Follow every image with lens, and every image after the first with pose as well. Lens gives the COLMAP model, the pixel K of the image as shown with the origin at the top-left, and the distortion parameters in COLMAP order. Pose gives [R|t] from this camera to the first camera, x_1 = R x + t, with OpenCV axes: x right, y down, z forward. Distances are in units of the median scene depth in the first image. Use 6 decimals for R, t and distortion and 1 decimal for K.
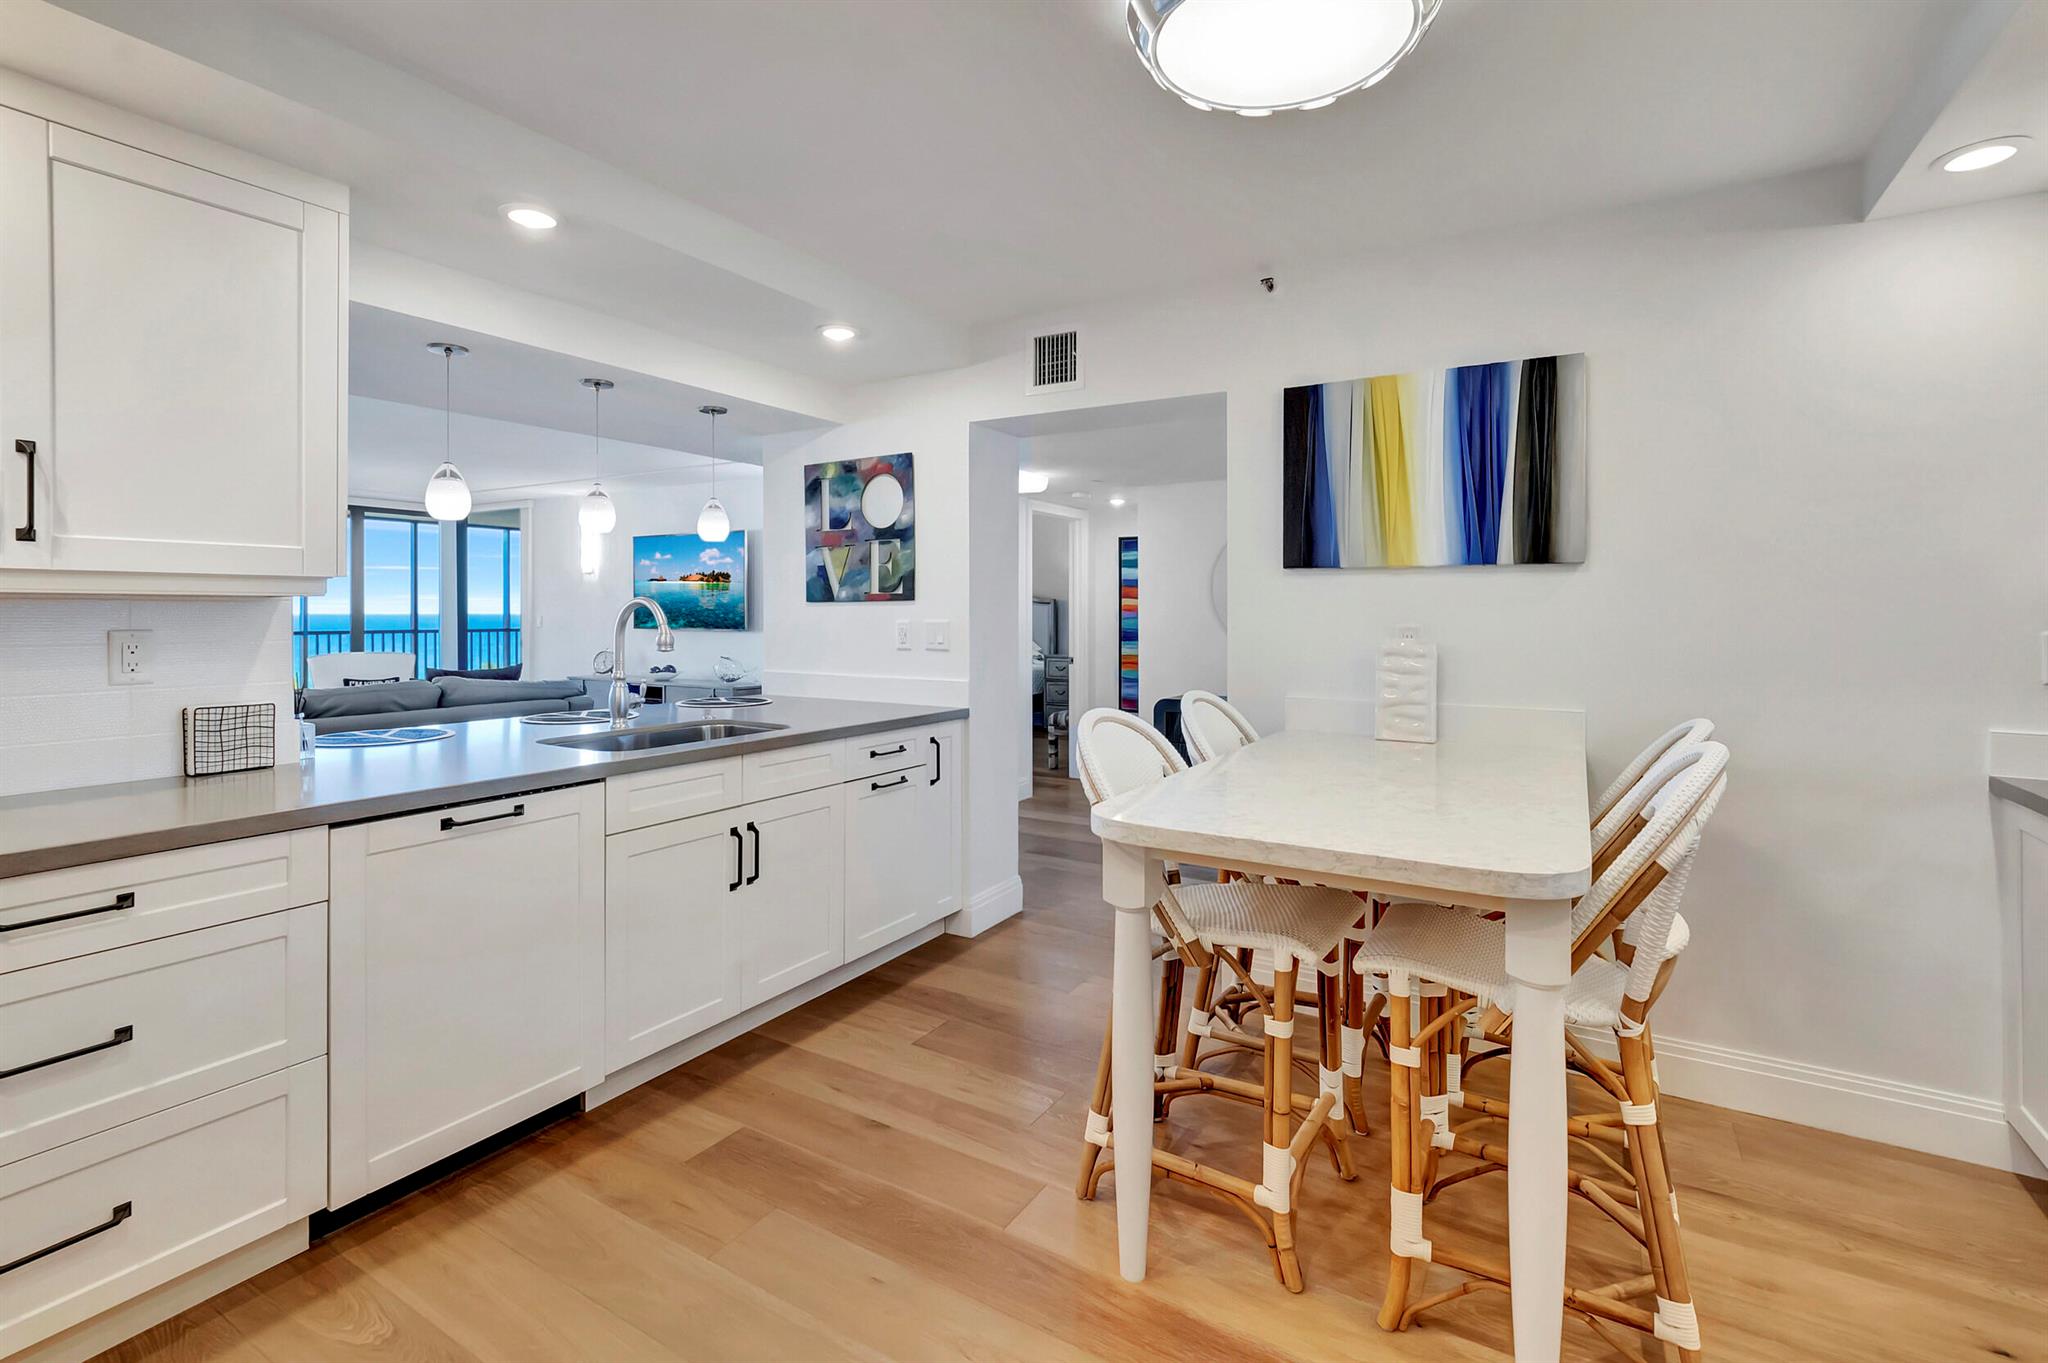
lens RADIAL K [[919.7, 0, 1027.7], [0, 919.7, 624.1], [0, 0, 1]] dist [-0.001435, -0.000234]
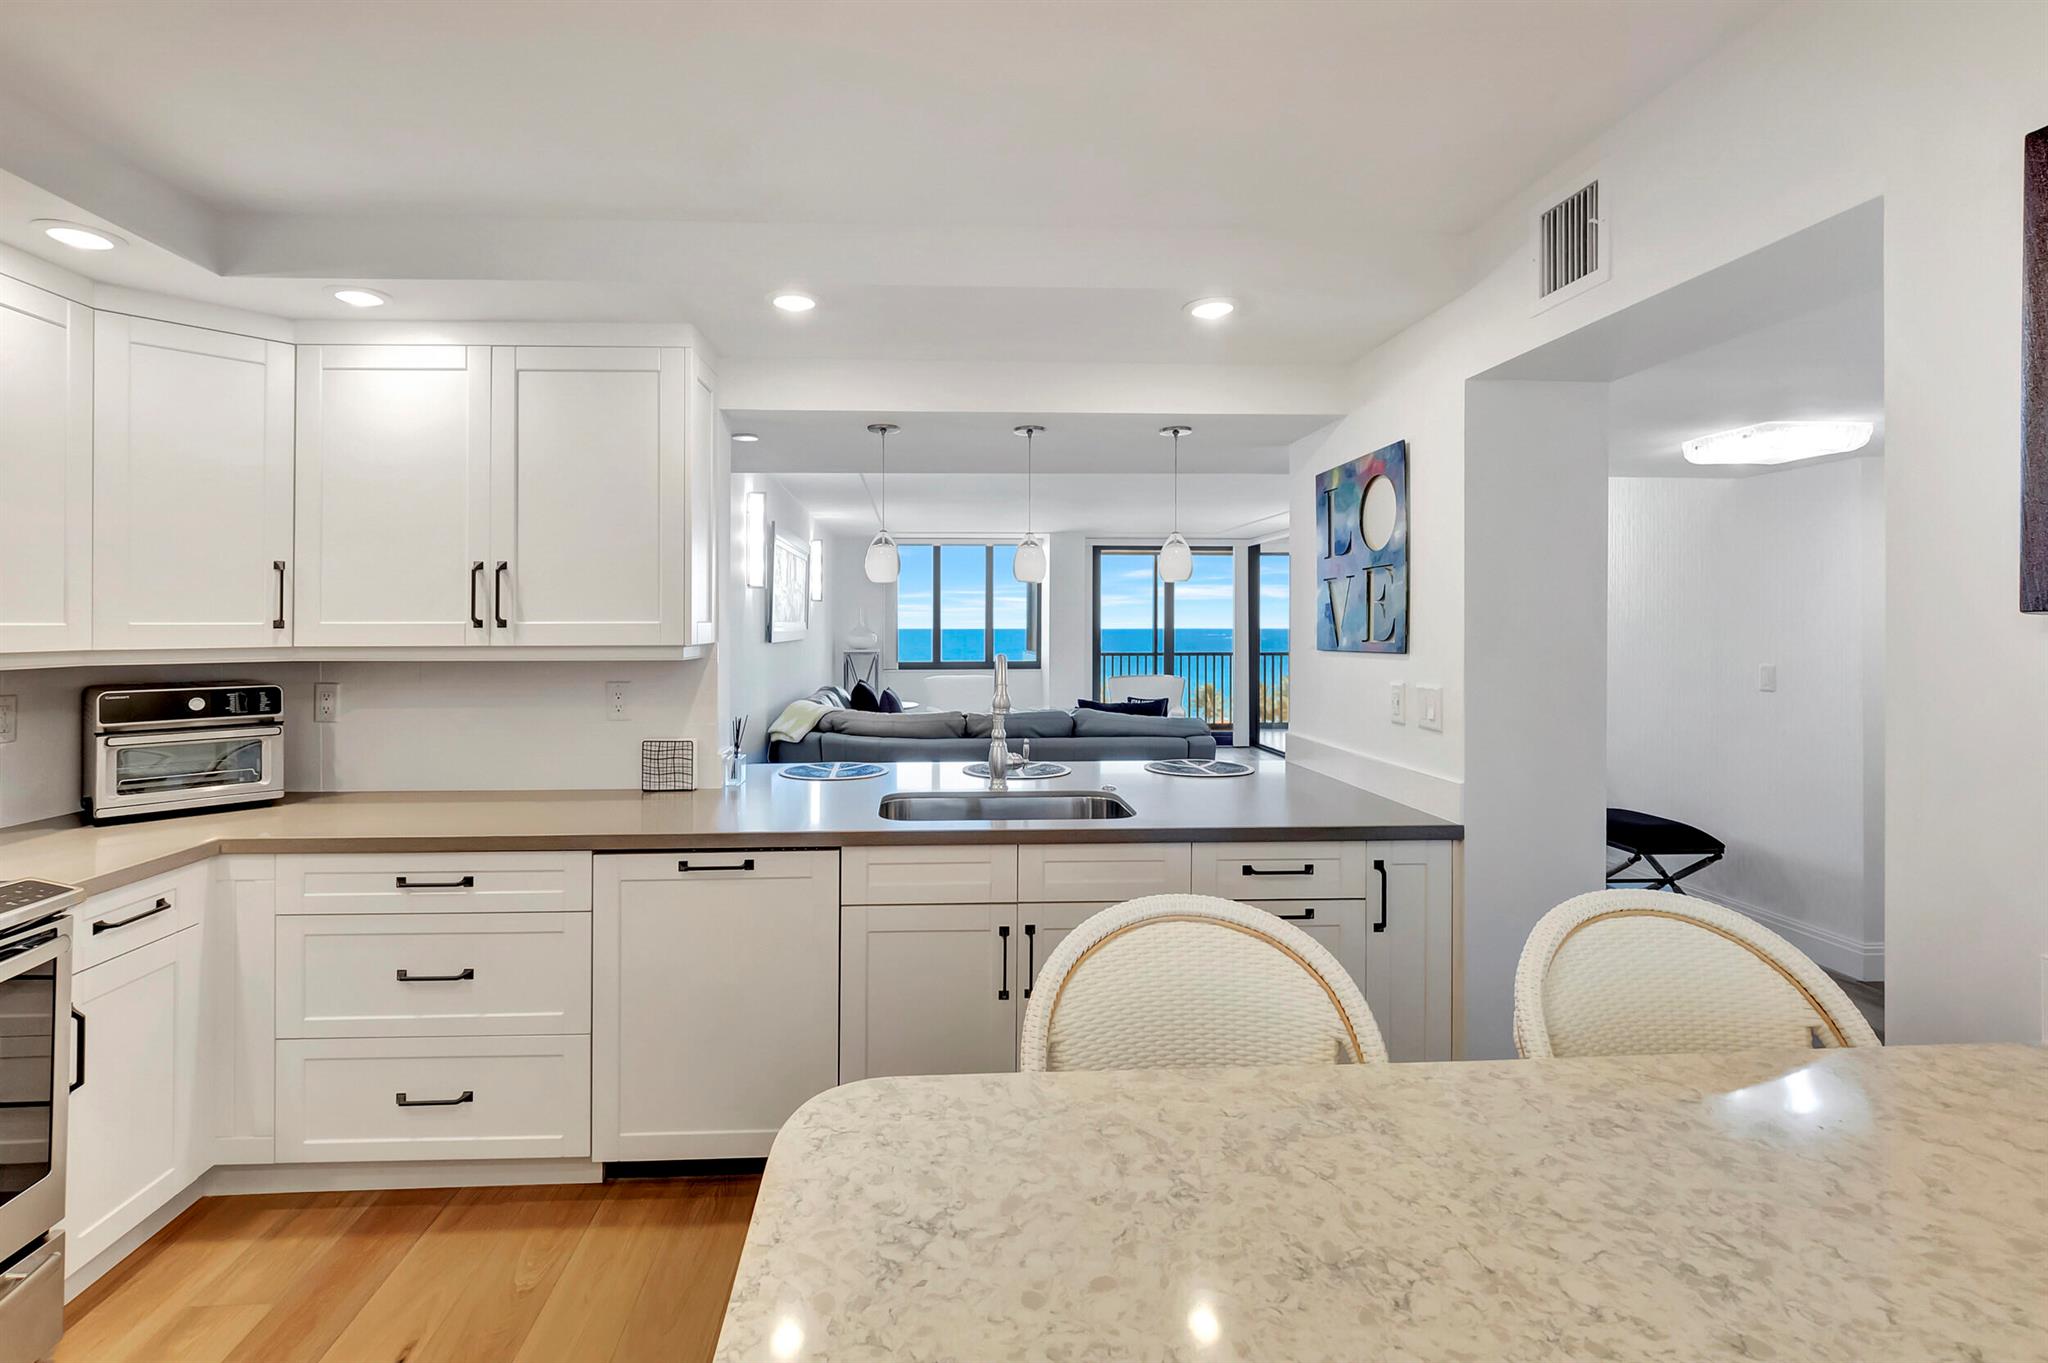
lens RADIAL K [[919.7, 0, 978.8], [0, 919.7, 636.8], [0, 0, 1]] dist [-0.001435, -0.000234]
pose [[0.561067, 0.005912, -0.827749, 0.258799], [-0.008896, 0.999960, 0.001112, -0.035377], [0.827722, 0.006740, 0.561097, 0.337117]]
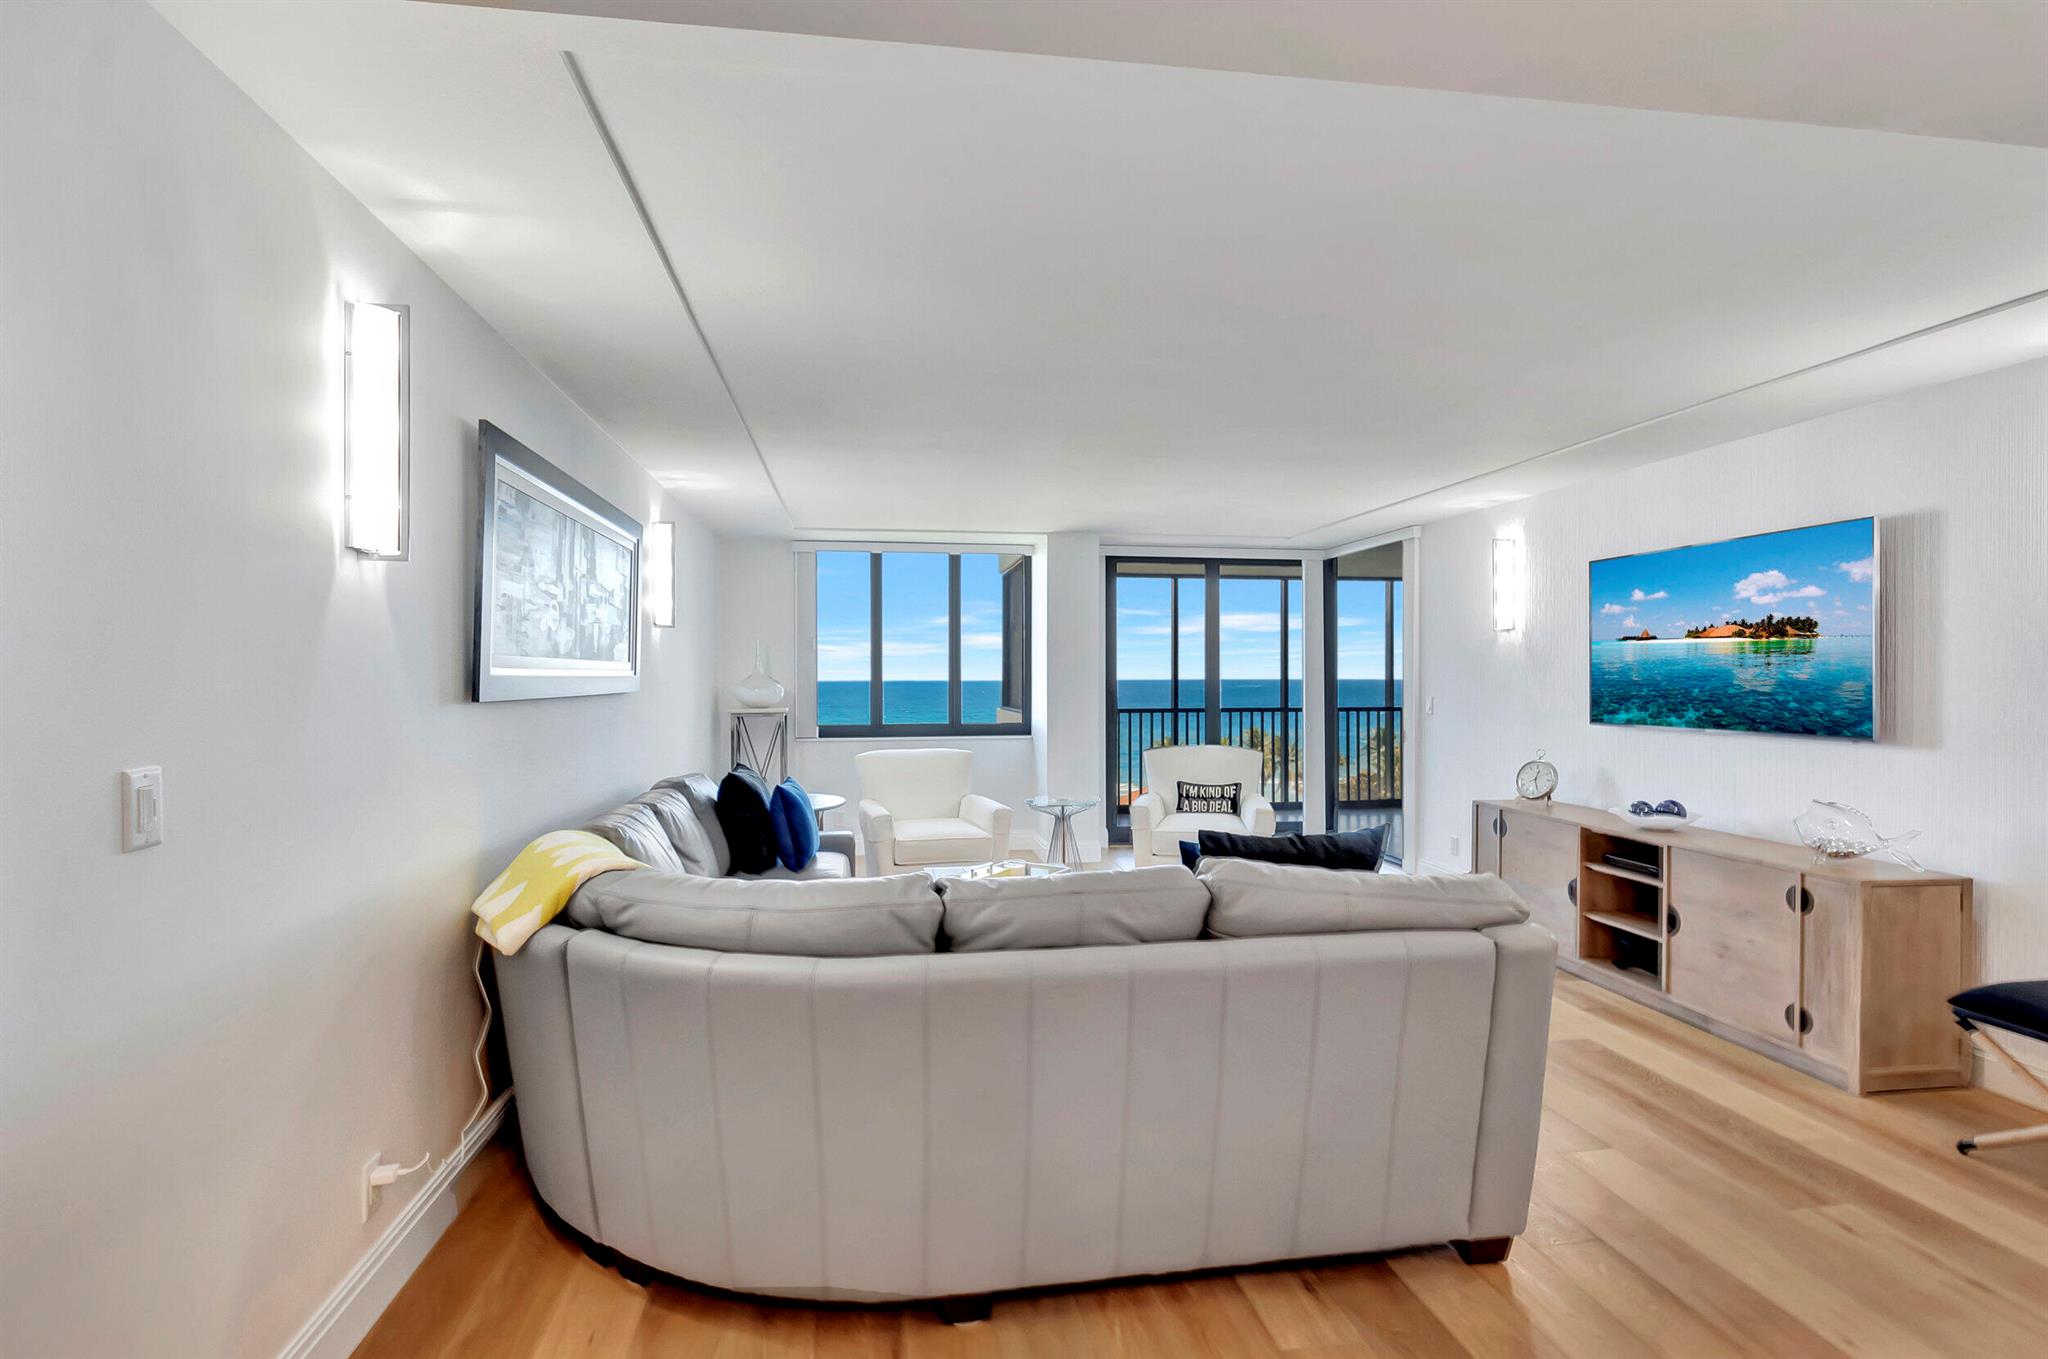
lens RADIAL K [[986.7, 0, 1021.1], [0, 986.7, 680.5], [0, 0, 1]] dist [-0.002896, -0.004069]
pose [[0.637505, -0.001478, -0.770444, -0.394309], [-0.006961, 0.999946, -0.007678, -0.032971], [0.770414, 0.010258, 0.637461, 0.747369]]
